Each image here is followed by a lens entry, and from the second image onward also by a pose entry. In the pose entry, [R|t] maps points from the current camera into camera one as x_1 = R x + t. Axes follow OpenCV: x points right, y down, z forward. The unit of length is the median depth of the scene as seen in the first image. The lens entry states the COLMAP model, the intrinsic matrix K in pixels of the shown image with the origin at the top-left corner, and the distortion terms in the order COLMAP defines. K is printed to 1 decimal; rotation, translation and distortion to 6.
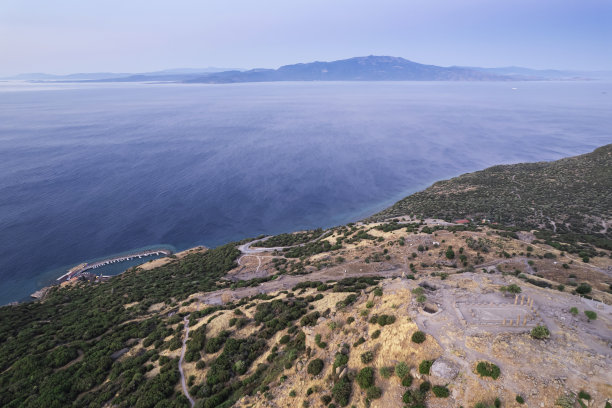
lens RADIAL K [[389.6, 0, 306.8], [0, 389.6, 200.1], [0, 0, 1]] dist [-0.075239, 0.066407]
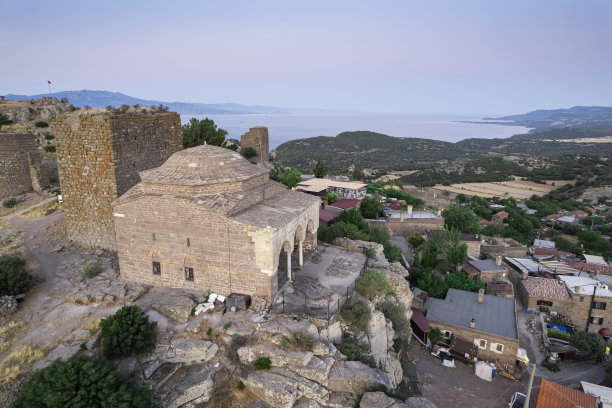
lens RADIAL K [[389.6, 0, 305.9], [0, 389.6, 202.6], [0, 0, 1]] dist [-0.075239, 0.066407]
pose [[0.789385, -0.135729, 0.598706, 0.190884], [0.184356, 0.982650, -0.020299, 0.214323], [-0.585564, 0.126399, 0.800711, -0.035226]]
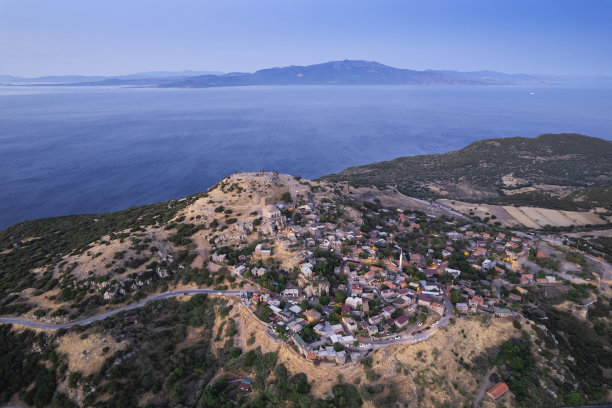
lens RADIAL K [[389.6, 0, 304.3], [0, 389.6, 209.2], [0, 0, 1]] dist [-0.075239, 0.066407]
pose [[0.998839, -0.013309, 0.046308, 0.267236], [0.012674, 0.999822, 0.013978, 0.193794], [-0.046486, -0.013374, 0.998829, -0.940235]]
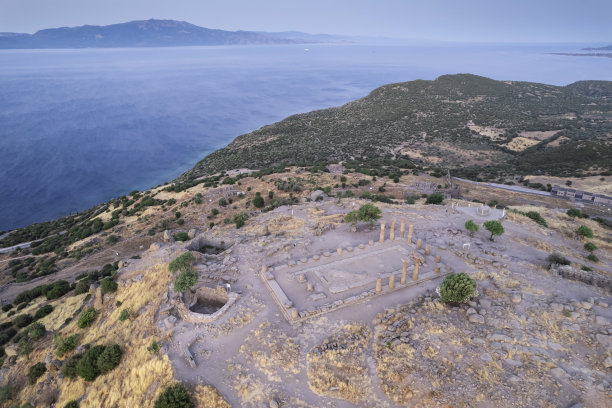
lens RADIAL K [[389.6, 0, 307.5], [0, 389.6, 202.4], [0, 0, 1]] dist [-0.075239, 0.066407]
pose [[0.874313, -0.188002, 0.447473, 0.083853], [0.149606, 0.981434, 0.120026, 0.050596], [-0.461731, -0.037996, 0.886206, 0.202983]]
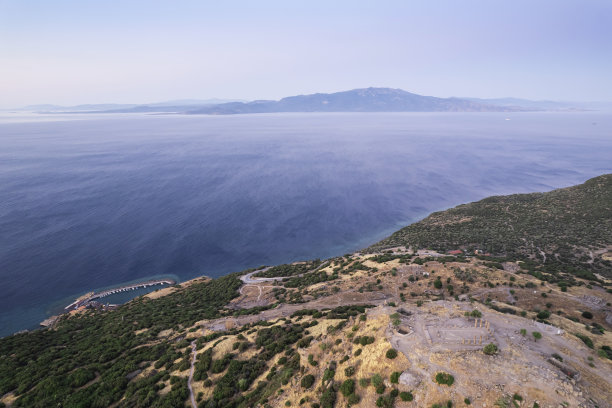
lens RADIAL K [[389.6, 0, 307.0], [0, 389.6, 199.5], [0, 0, 1]] dist [-0.075239, 0.066407]
pose [[0.999997, -0.000092, -0.002568, 0.008314], [-0.000103, 0.997107, -0.076010, -0.010652], [0.002567, 0.076010, 0.997104, -0.073739]]
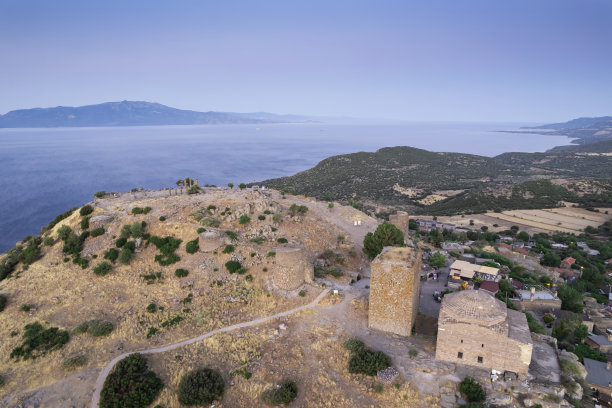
lens RADIAL K [[389.6, 0, 305.4], [0, 389.6, 201.2], [0, 0, 1]] dist [-0.075239, 0.066407]
pose [[0.835667, -0.111978, 0.537701, 0.068968], [0.169516, 0.983785, -0.058576, 0.150022], [-0.522423, 0.140098, 0.841099, -0.066948]]
